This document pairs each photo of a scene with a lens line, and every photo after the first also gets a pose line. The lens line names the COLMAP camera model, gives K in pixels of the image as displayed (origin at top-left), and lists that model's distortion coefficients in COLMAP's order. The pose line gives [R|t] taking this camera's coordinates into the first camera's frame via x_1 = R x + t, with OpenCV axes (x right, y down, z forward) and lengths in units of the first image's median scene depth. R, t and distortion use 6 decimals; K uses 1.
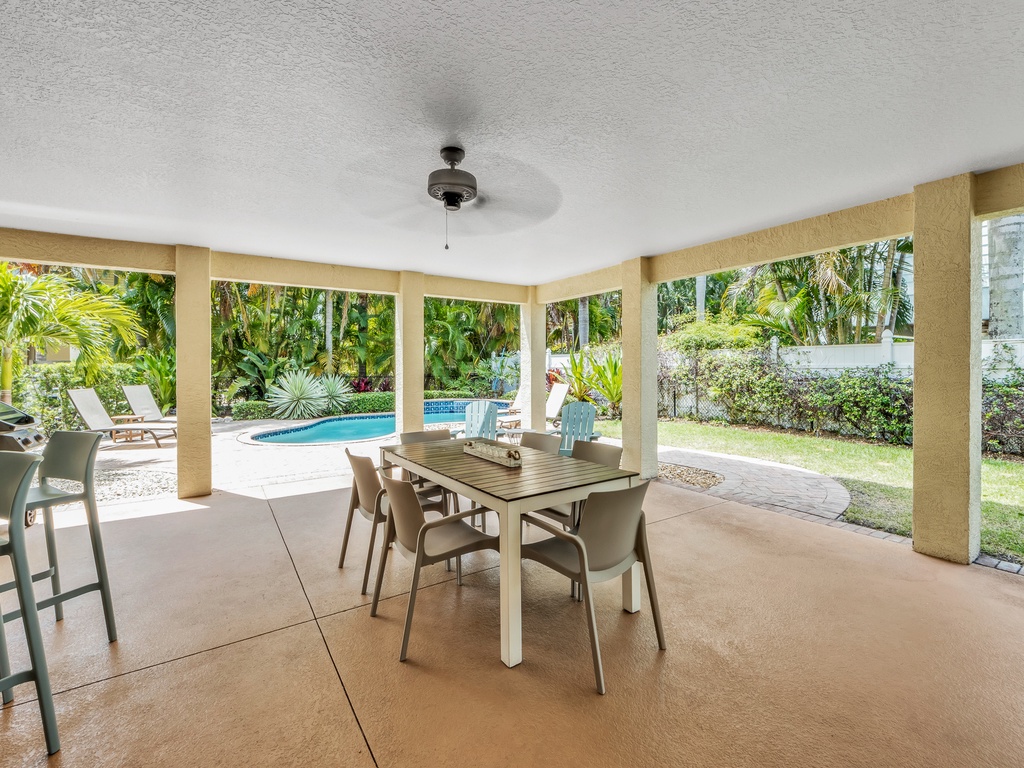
lens RADIAL K [[448.9, 0, 511.3], [0, 448.9, 377.2], [0, 0, 1]] dist [-0.002738, -0.000773]
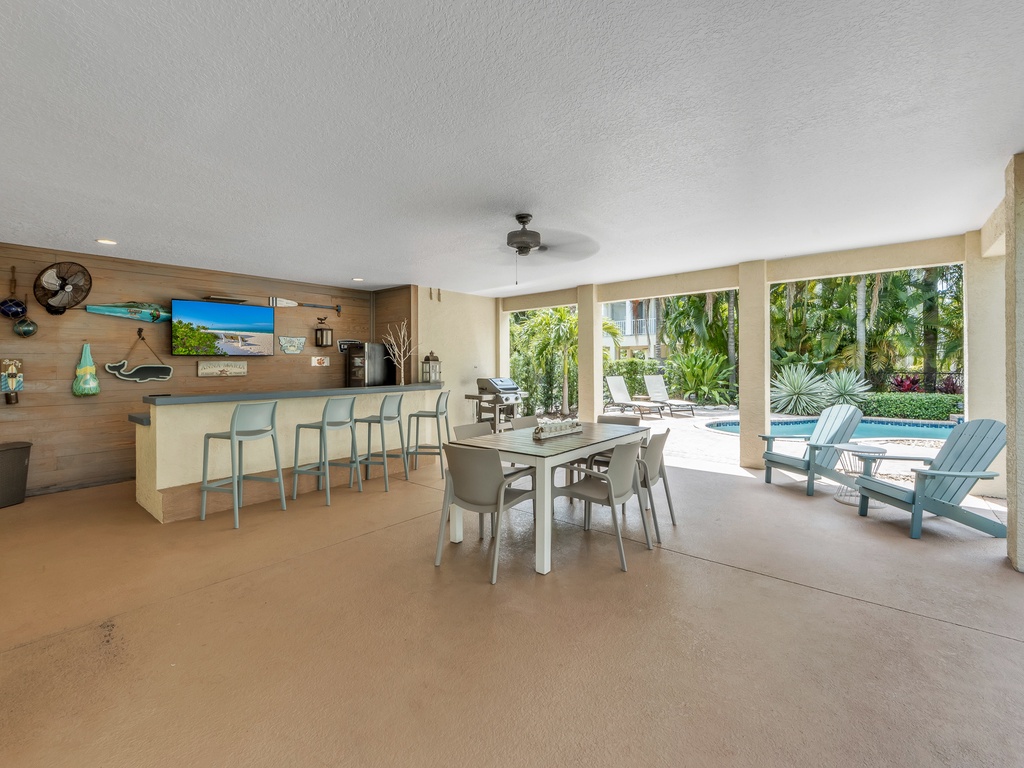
lens RADIAL K [[448.9, 0, 508.7], [0, 448.9, 375.4], [0, 0, 1]] dist [-0.002738, -0.000773]
pose [[0.283938, 0.024595, -0.958527, 0.406794], [-0.015566, 0.999657, 0.021039, -0.004030], [0.958716, 0.008946, 0.284224, 0.173721]]
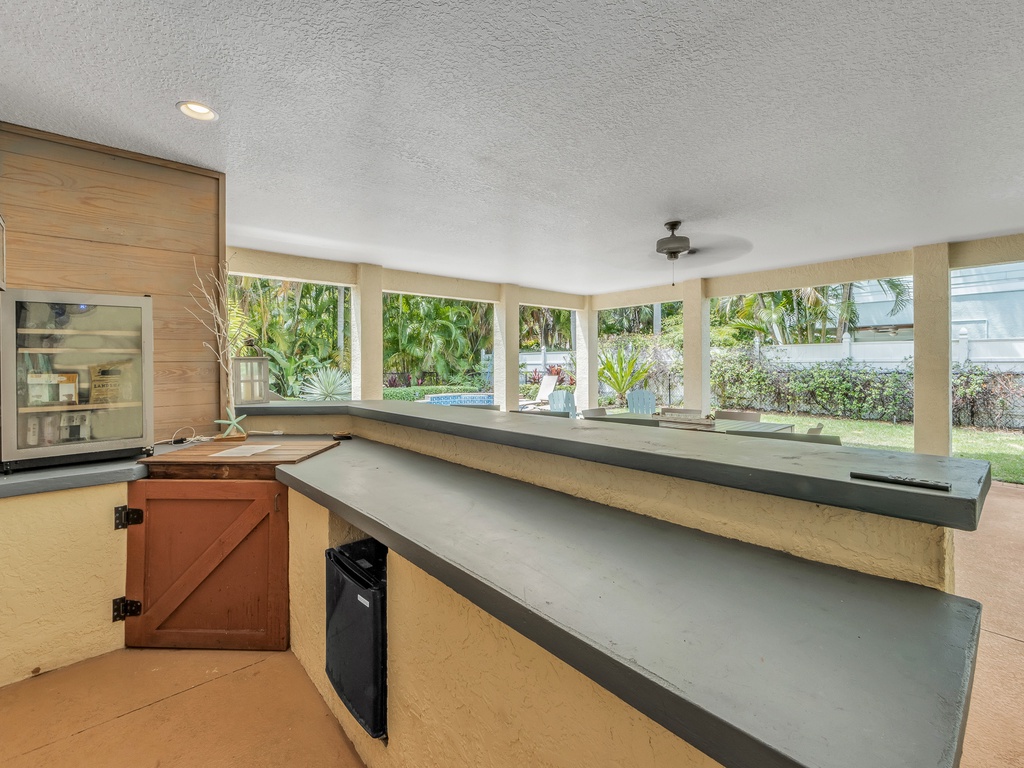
lens RADIAL K [[448.9, 0, 512.5], [0, 448.9, 379.0], [0, 0, 1]] dist [-0.002738, -0.000773]
pose [[0.990211, -0.010717, 0.139170, -0.285467], [0.009255, 0.999895, 0.011148, 0.005334], [-0.139275, -0.009750, 0.990206, -0.148834]]
